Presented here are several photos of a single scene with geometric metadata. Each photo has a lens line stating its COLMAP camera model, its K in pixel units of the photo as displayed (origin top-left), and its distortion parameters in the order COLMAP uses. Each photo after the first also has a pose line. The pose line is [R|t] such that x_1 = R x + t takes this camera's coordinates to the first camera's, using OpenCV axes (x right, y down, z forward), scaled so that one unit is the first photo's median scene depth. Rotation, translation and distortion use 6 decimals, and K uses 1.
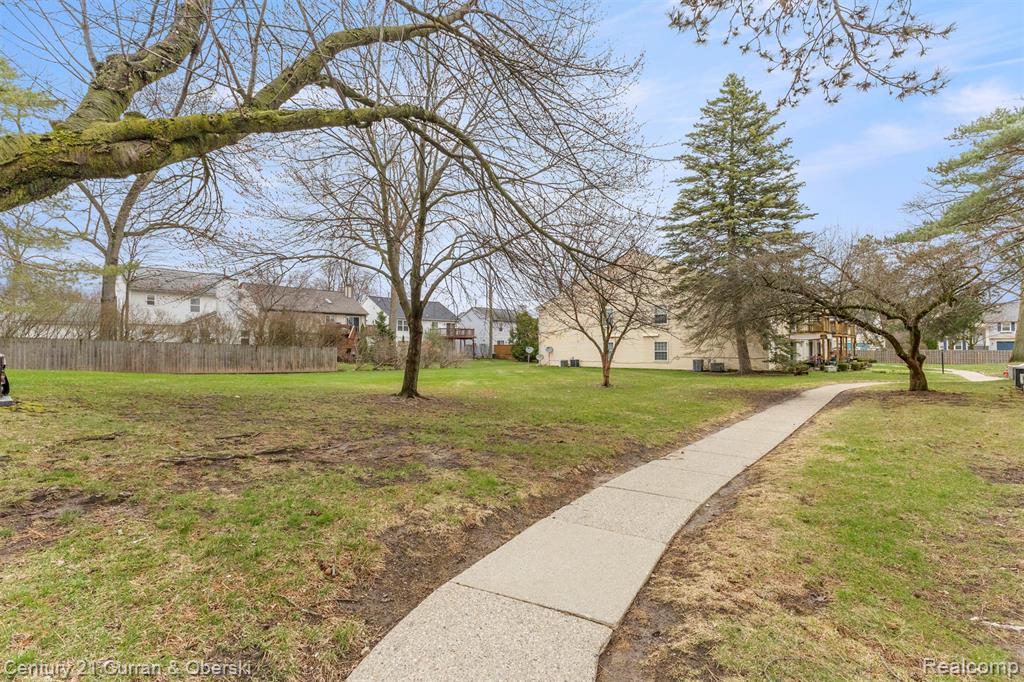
lens RADIAL K [[443.4, 0, 512.0], [0, 443.4, 341.0], [0, 0, 1]] dist [-0.000961, 0.000089]
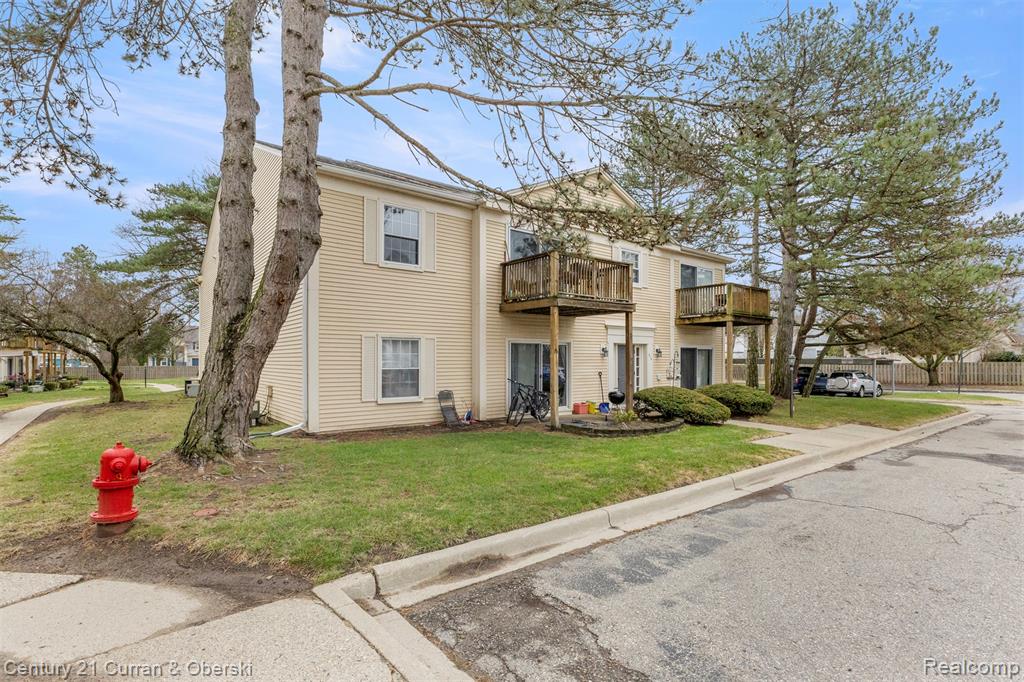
lens RADIAL K [[506.3, 0, 510.3], [0, 506.3, 347.6], [0, 0, 1]] dist [-0.004053, -0.000740]
pose [[0.189989, 0.023987, 0.981493, -0.182690], [-0.008966, 0.999702, -0.022696, -0.011735], [-0.981745, -0.004488, 0.190147, -0.247044]]
